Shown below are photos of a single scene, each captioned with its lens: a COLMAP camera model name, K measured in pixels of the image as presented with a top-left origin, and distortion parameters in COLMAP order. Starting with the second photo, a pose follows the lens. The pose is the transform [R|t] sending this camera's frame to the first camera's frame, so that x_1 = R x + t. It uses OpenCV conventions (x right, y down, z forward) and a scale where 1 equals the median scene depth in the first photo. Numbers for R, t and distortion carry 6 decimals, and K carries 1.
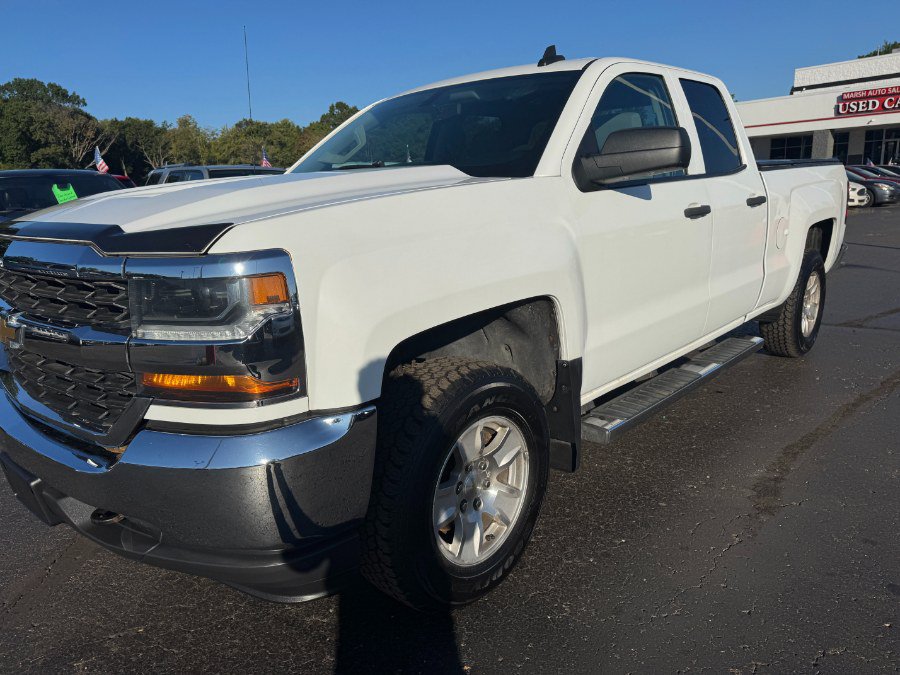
lens RADIAL K [[635.3, 0, 445.6], [0, 635.3, 342.4], [0, 0, 1]] dist [0.012052, -0.014988]
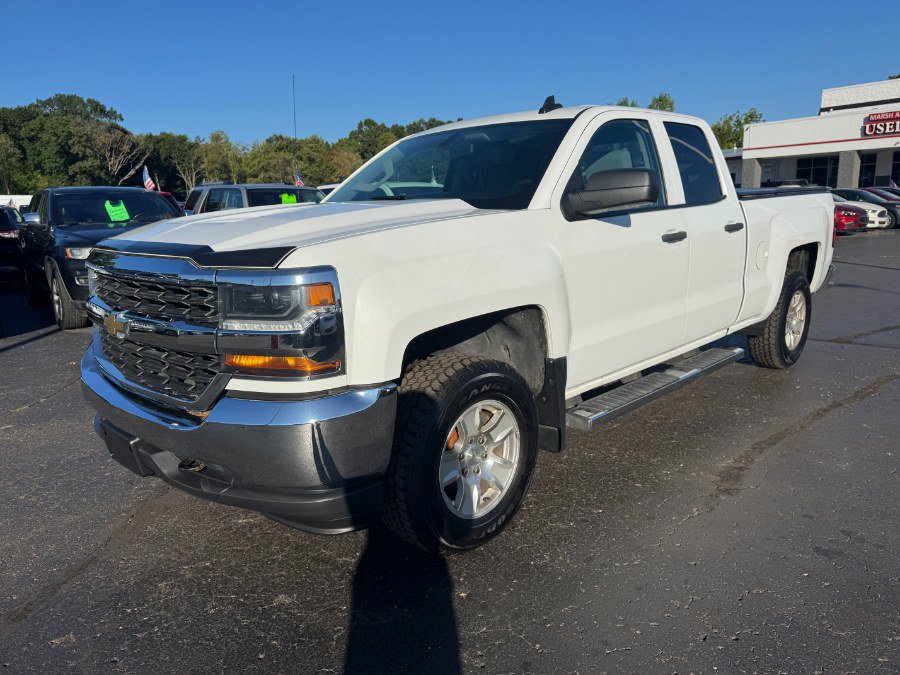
lens RADIAL K [[635.3, 0, 448.3], [0, 635.3, 343.3], [0, 0, 1]] dist [0.012052, -0.014988]
pose [[0.999331, 0.017788, -0.031942, 0.024527], [-0.018491, 0.999590, -0.021840, 0.026232], [0.031541, 0.022416, 0.999251, -0.203123]]
